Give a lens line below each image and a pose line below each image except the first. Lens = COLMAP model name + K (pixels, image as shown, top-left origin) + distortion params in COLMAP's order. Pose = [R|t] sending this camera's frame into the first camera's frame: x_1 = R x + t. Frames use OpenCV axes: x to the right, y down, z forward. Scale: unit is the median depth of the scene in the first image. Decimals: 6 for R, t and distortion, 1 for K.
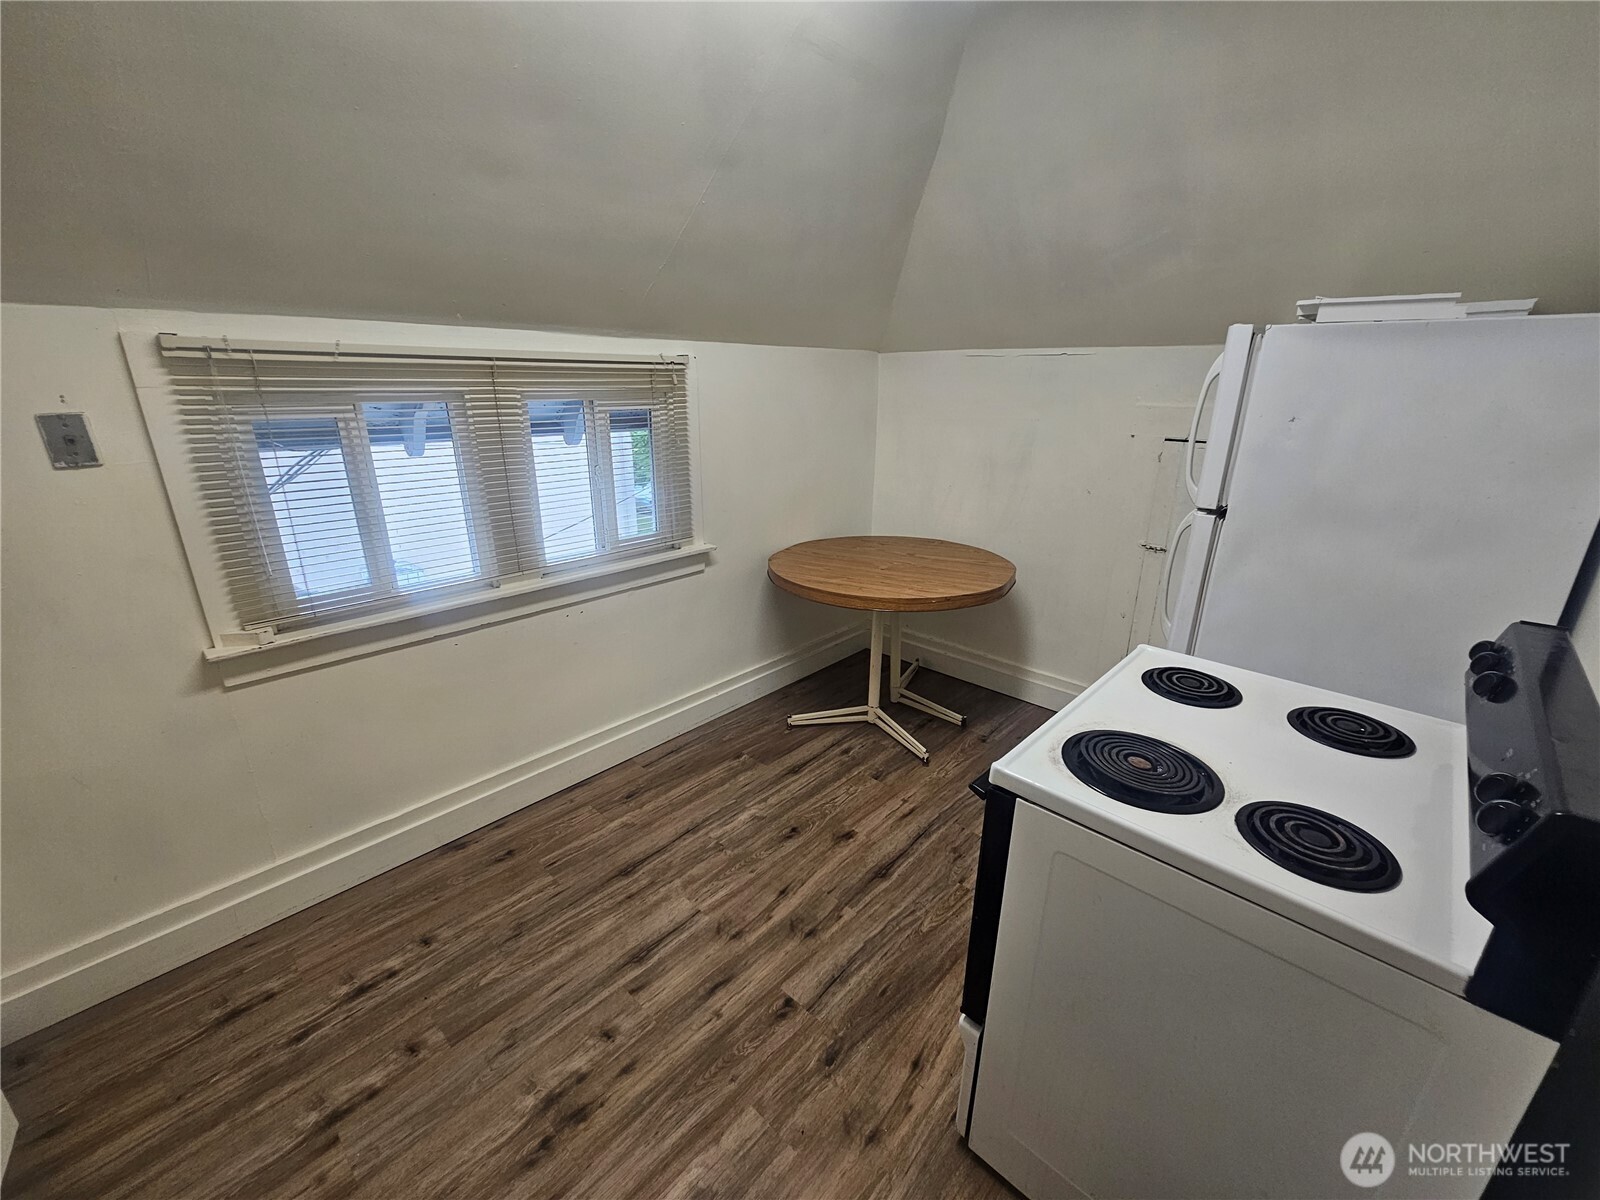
lens RADIAL K [[655.6, 0, 802.2], [0, 655.6, 603.3], [0, 0, 1]] dist [0.000750, -0.000288]
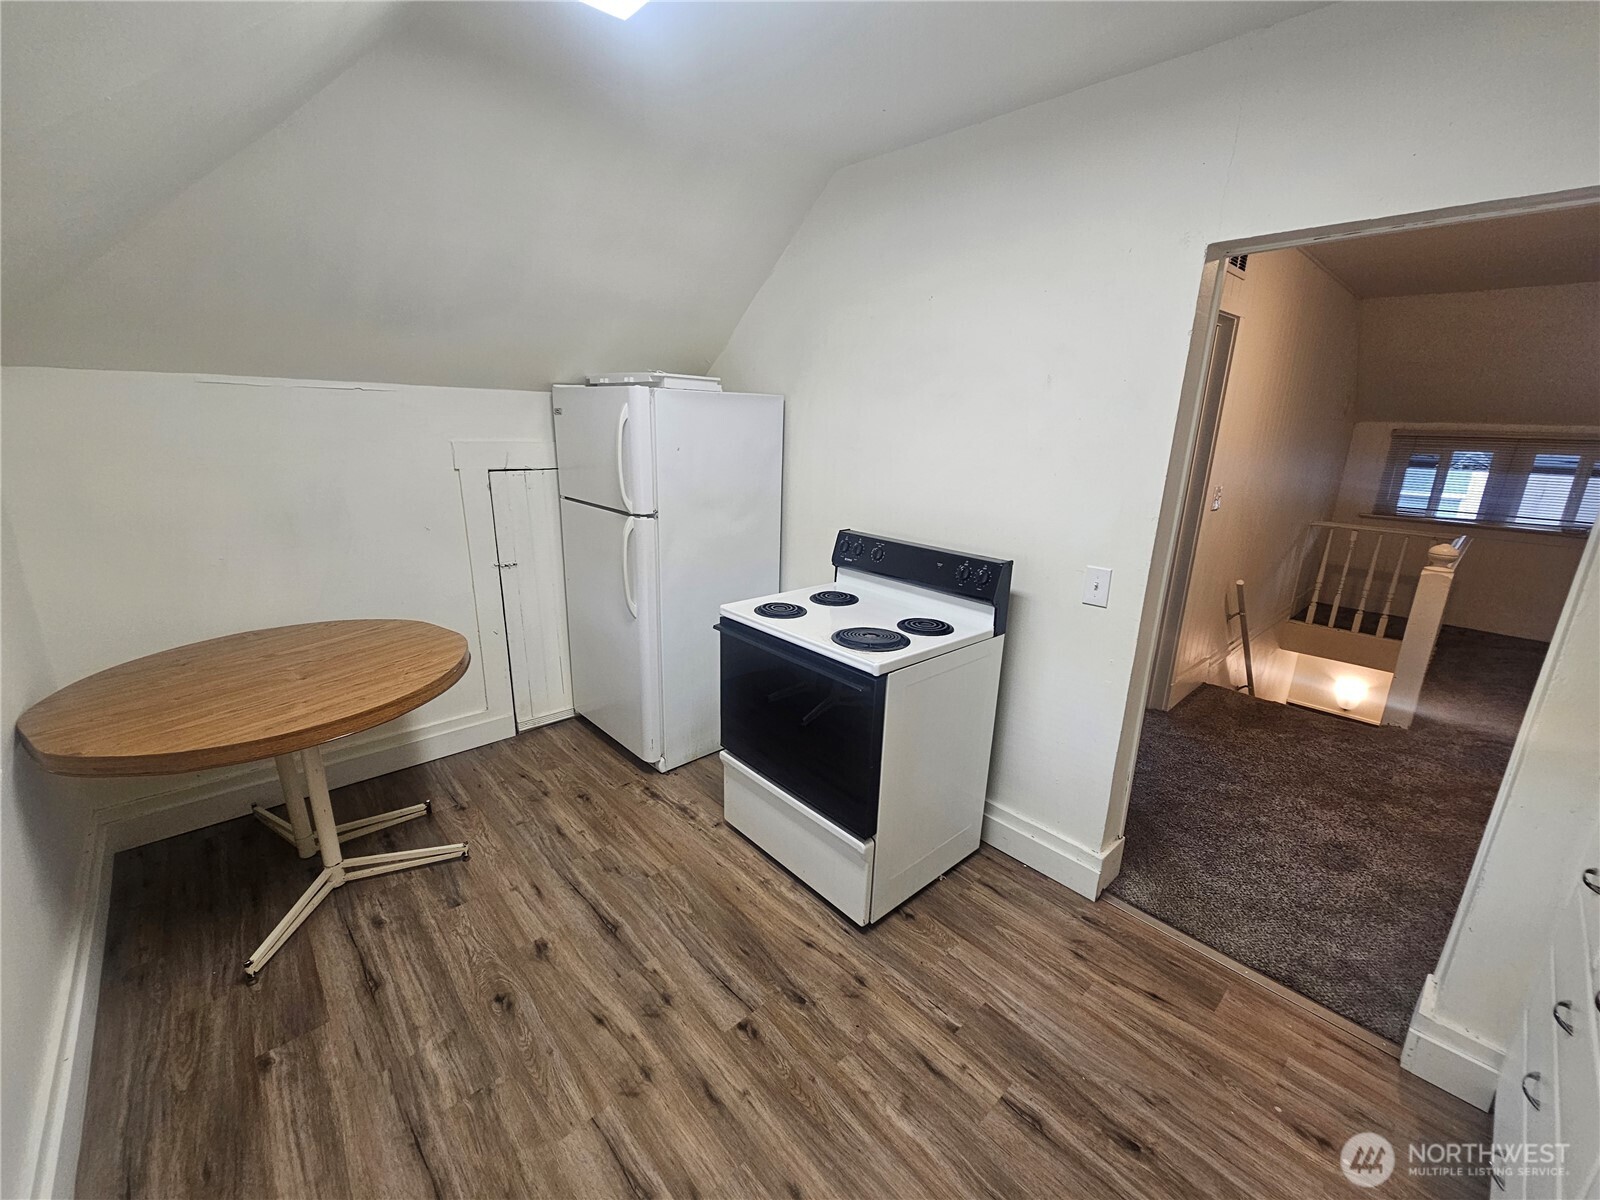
lens RADIAL K [[655.6, 0, 799.6], [0, 655.6, 599.8], [0, 0, 1]] dist [0.000750, -0.000288]
pose [[0.080613, -0.270212, 0.959420, -0.735006], [0.298026, 0.925053, 0.235492, -0.203970], [-0.951148, 0.266949, 0.155102, 0.514375]]
